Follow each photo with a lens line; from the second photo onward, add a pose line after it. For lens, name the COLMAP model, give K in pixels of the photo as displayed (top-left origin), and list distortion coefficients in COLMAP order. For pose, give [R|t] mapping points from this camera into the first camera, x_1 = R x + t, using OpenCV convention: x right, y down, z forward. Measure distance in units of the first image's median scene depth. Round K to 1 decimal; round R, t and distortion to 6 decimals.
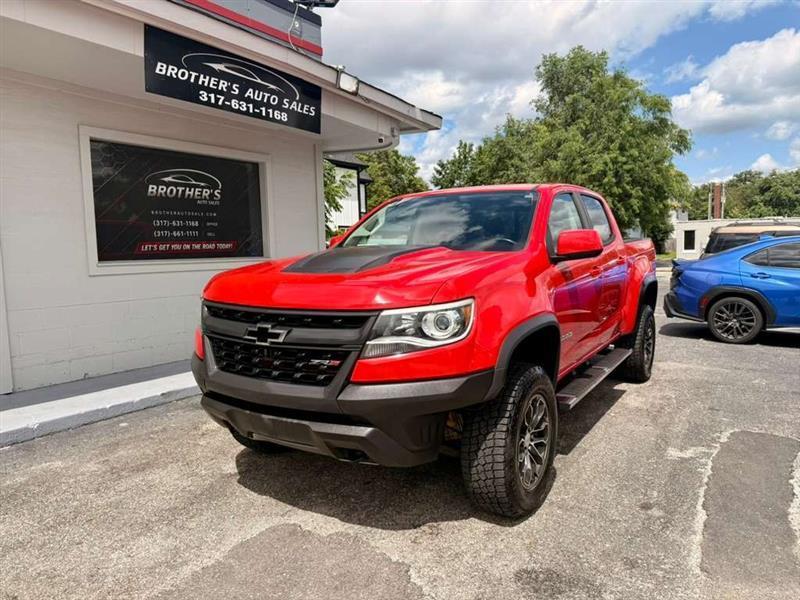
lens RADIAL K [[567.2, 0, 405.6], [0, 567.2, 296.3], [0, 0, 1]] dist [0.028142, -0.042963]
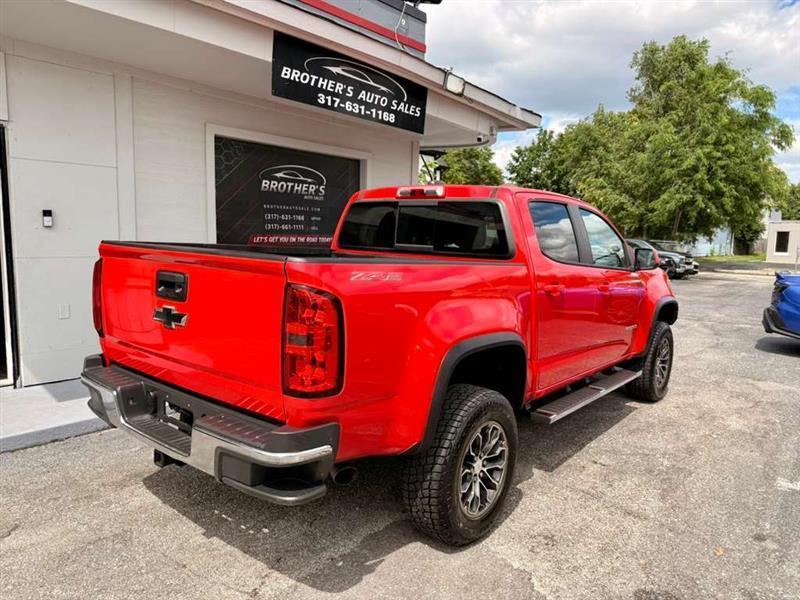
lens RADIAL K [[567.2, 0, 406.9], [0, 567.2, 303.7], [0, 0, 1]] dist [0.028142, -0.042963]
pose [[0.992303, 0.059353, -0.108685, -0.058695], [-0.054933, 0.997554, 0.043223, -0.028420], [0.110984, -0.036920, 0.993136, -0.029496]]
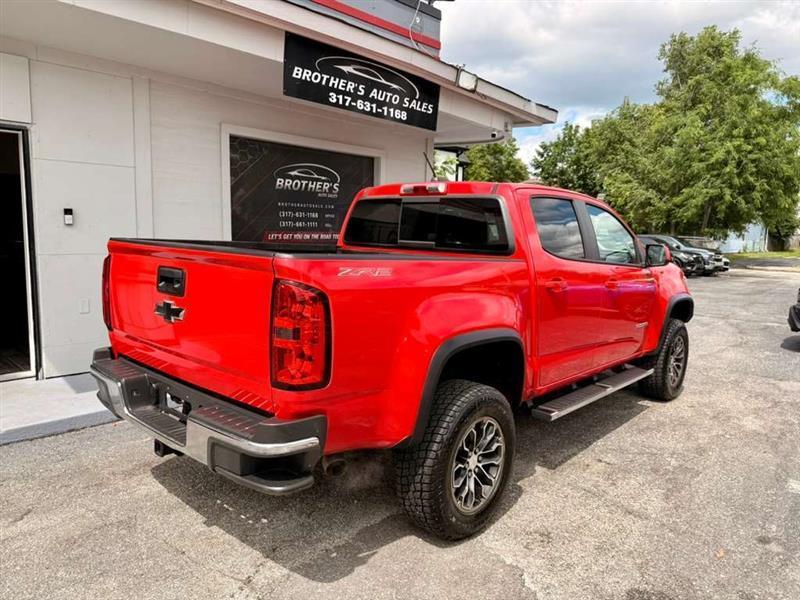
lens RADIAL K [[567.2, 0, 400.5], [0, 567.2, 298.9], [0, 0, 1]] dist [0.028142, -0.042963]
pose [[0.984751, 0.061873, -0.162593, -0.032932], [-0.055499, 0.997513, 0.043457, -0.029203], [0.164878, -0.033771, 0.985736, -0.031597]]
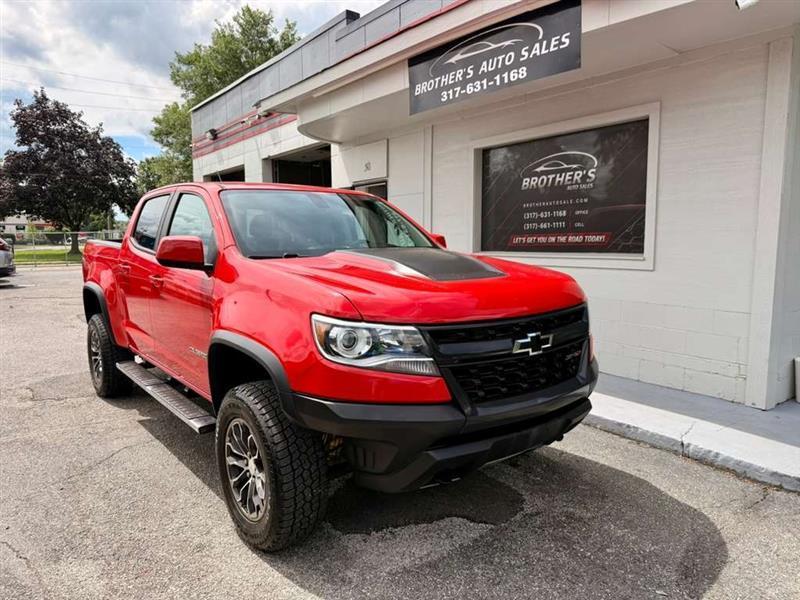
lens RADIAL K [[567.2, 0, 395.8], [0, 567.2, 302.5], [0, 0, 1]] dist [0.028142, -0.042963]
pose [[-0.335799, 0.123073, -0.933859, 0.634681], [-0.064893, 0.986049, 0.153285, -0.123126], [0.939696, 0.112074, -0.323127, 1.187841]]
